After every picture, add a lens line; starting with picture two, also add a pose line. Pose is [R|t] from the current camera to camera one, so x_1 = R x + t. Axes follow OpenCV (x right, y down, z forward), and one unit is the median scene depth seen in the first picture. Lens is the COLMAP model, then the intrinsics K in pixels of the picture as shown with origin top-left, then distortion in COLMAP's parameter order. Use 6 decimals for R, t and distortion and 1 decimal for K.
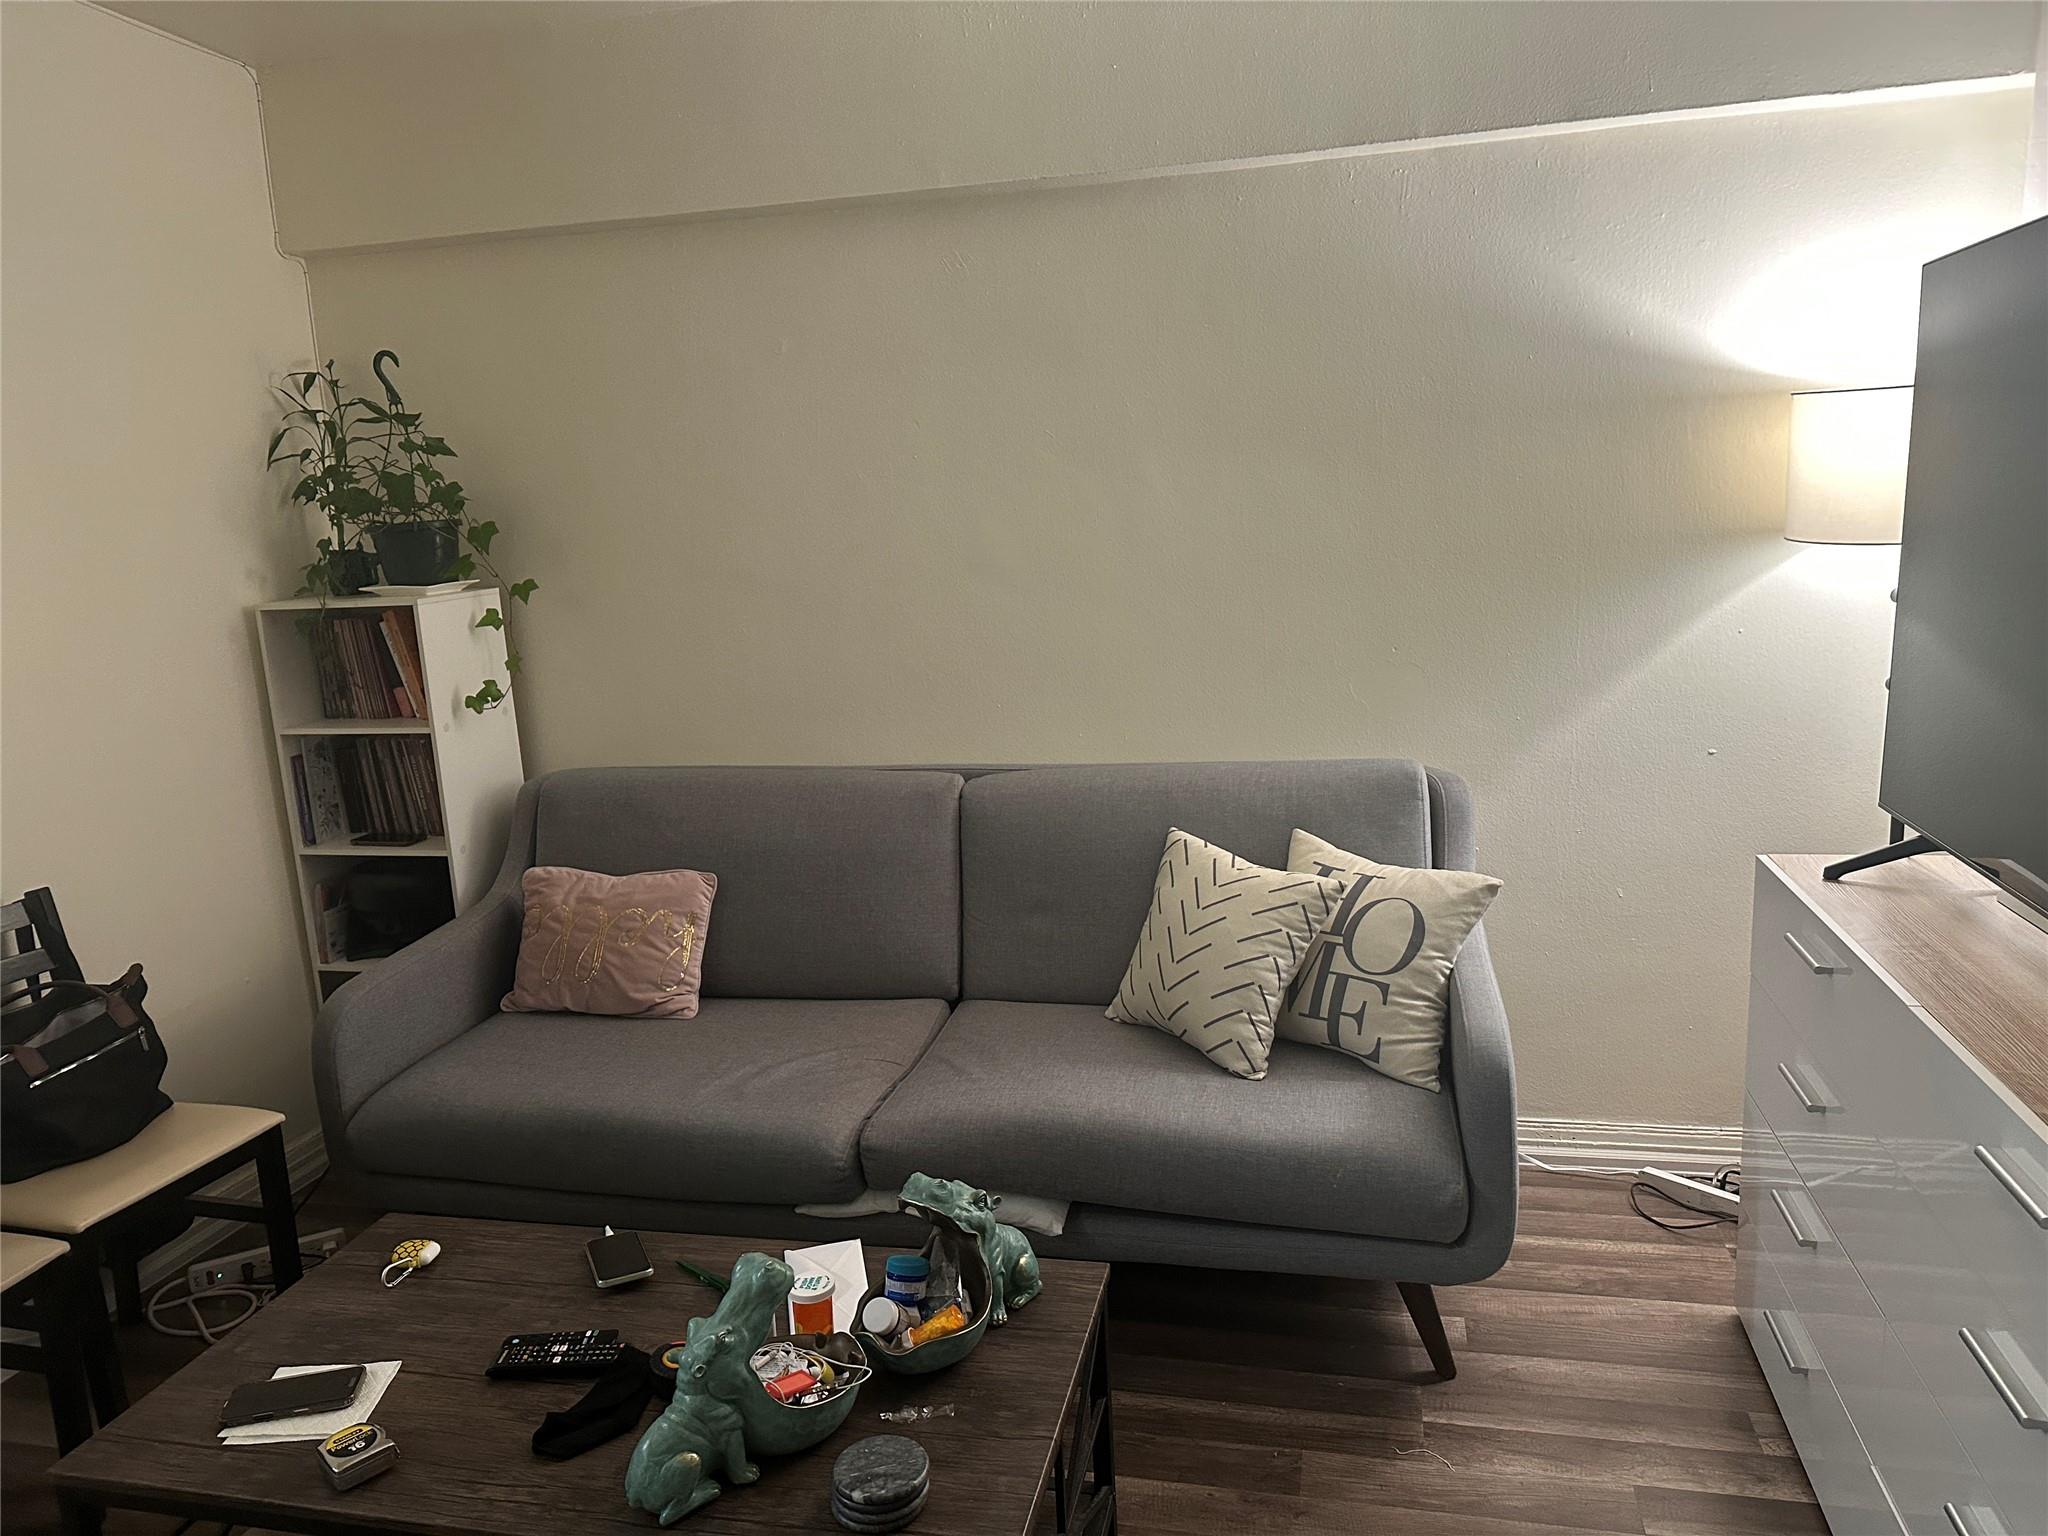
lens RADIAL K [[1434.5, 0, 1018.1], [0, 1434.5, 774.7], [0, 0, 1]] dist [0.057606, -0.064720]
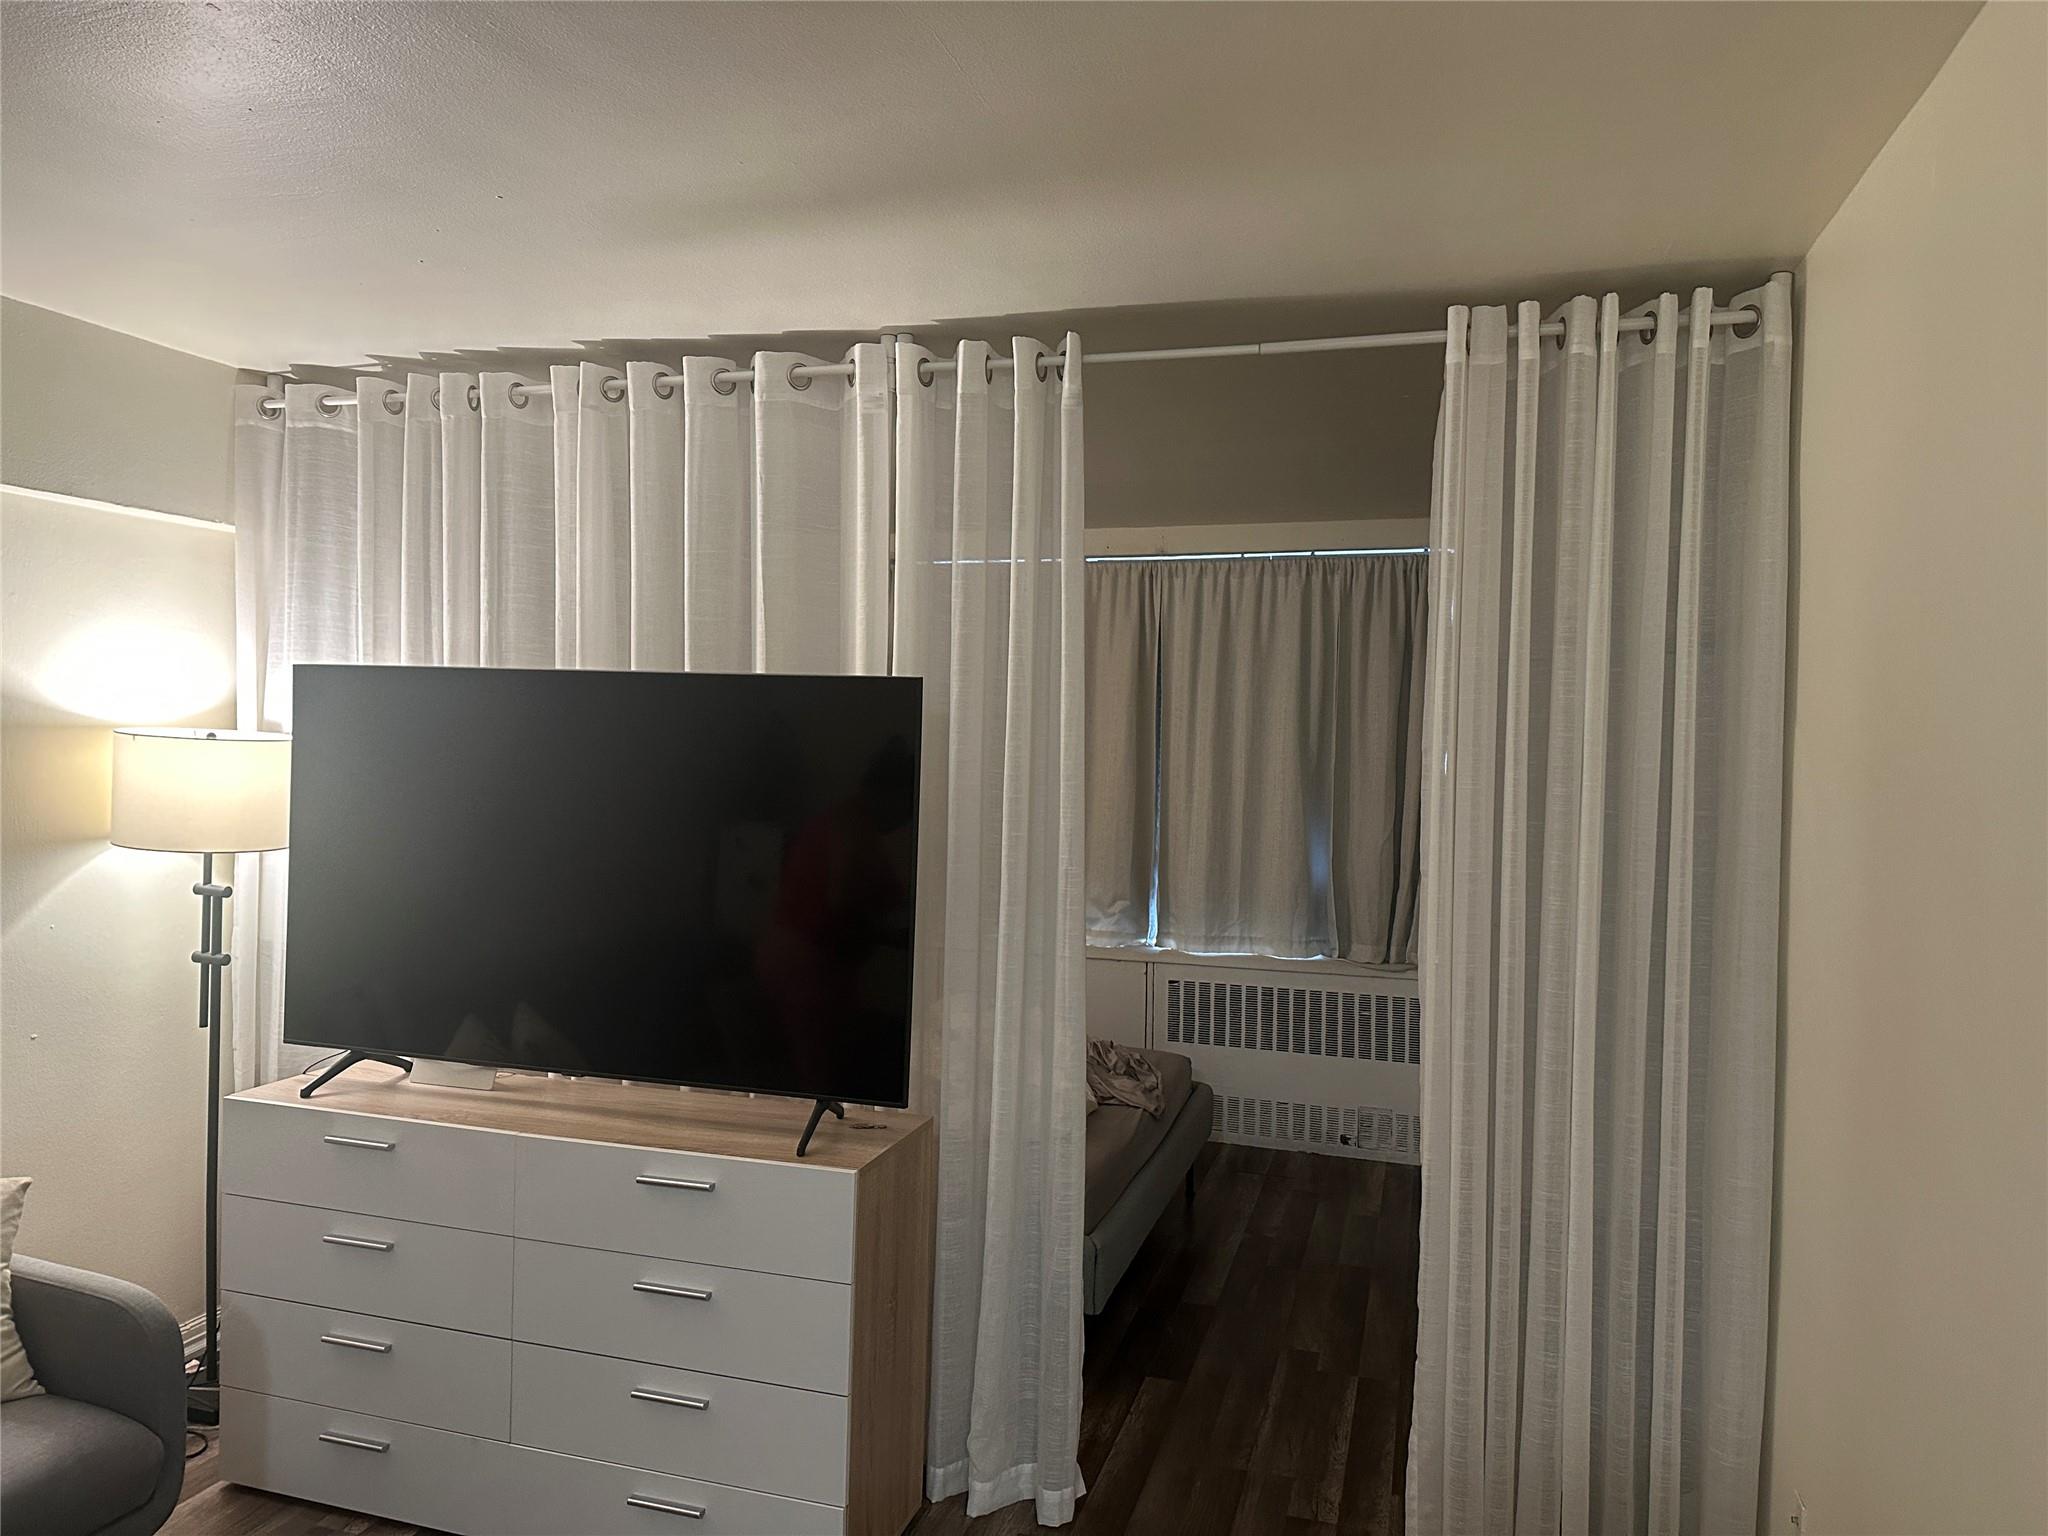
lens RADIAL K [[1434.5, 0, 982.2], [0, 1434.5, 747.1], [0, 0, 1]] dist [0.057606, -0.064720]
pose [[0.069382, 0.044728, 0.996587, -0.685774], [0.153719, 0.986584, -0.054981, -0.071085], [-0.985676, 0.157009, 0.061575, 0.203781]]
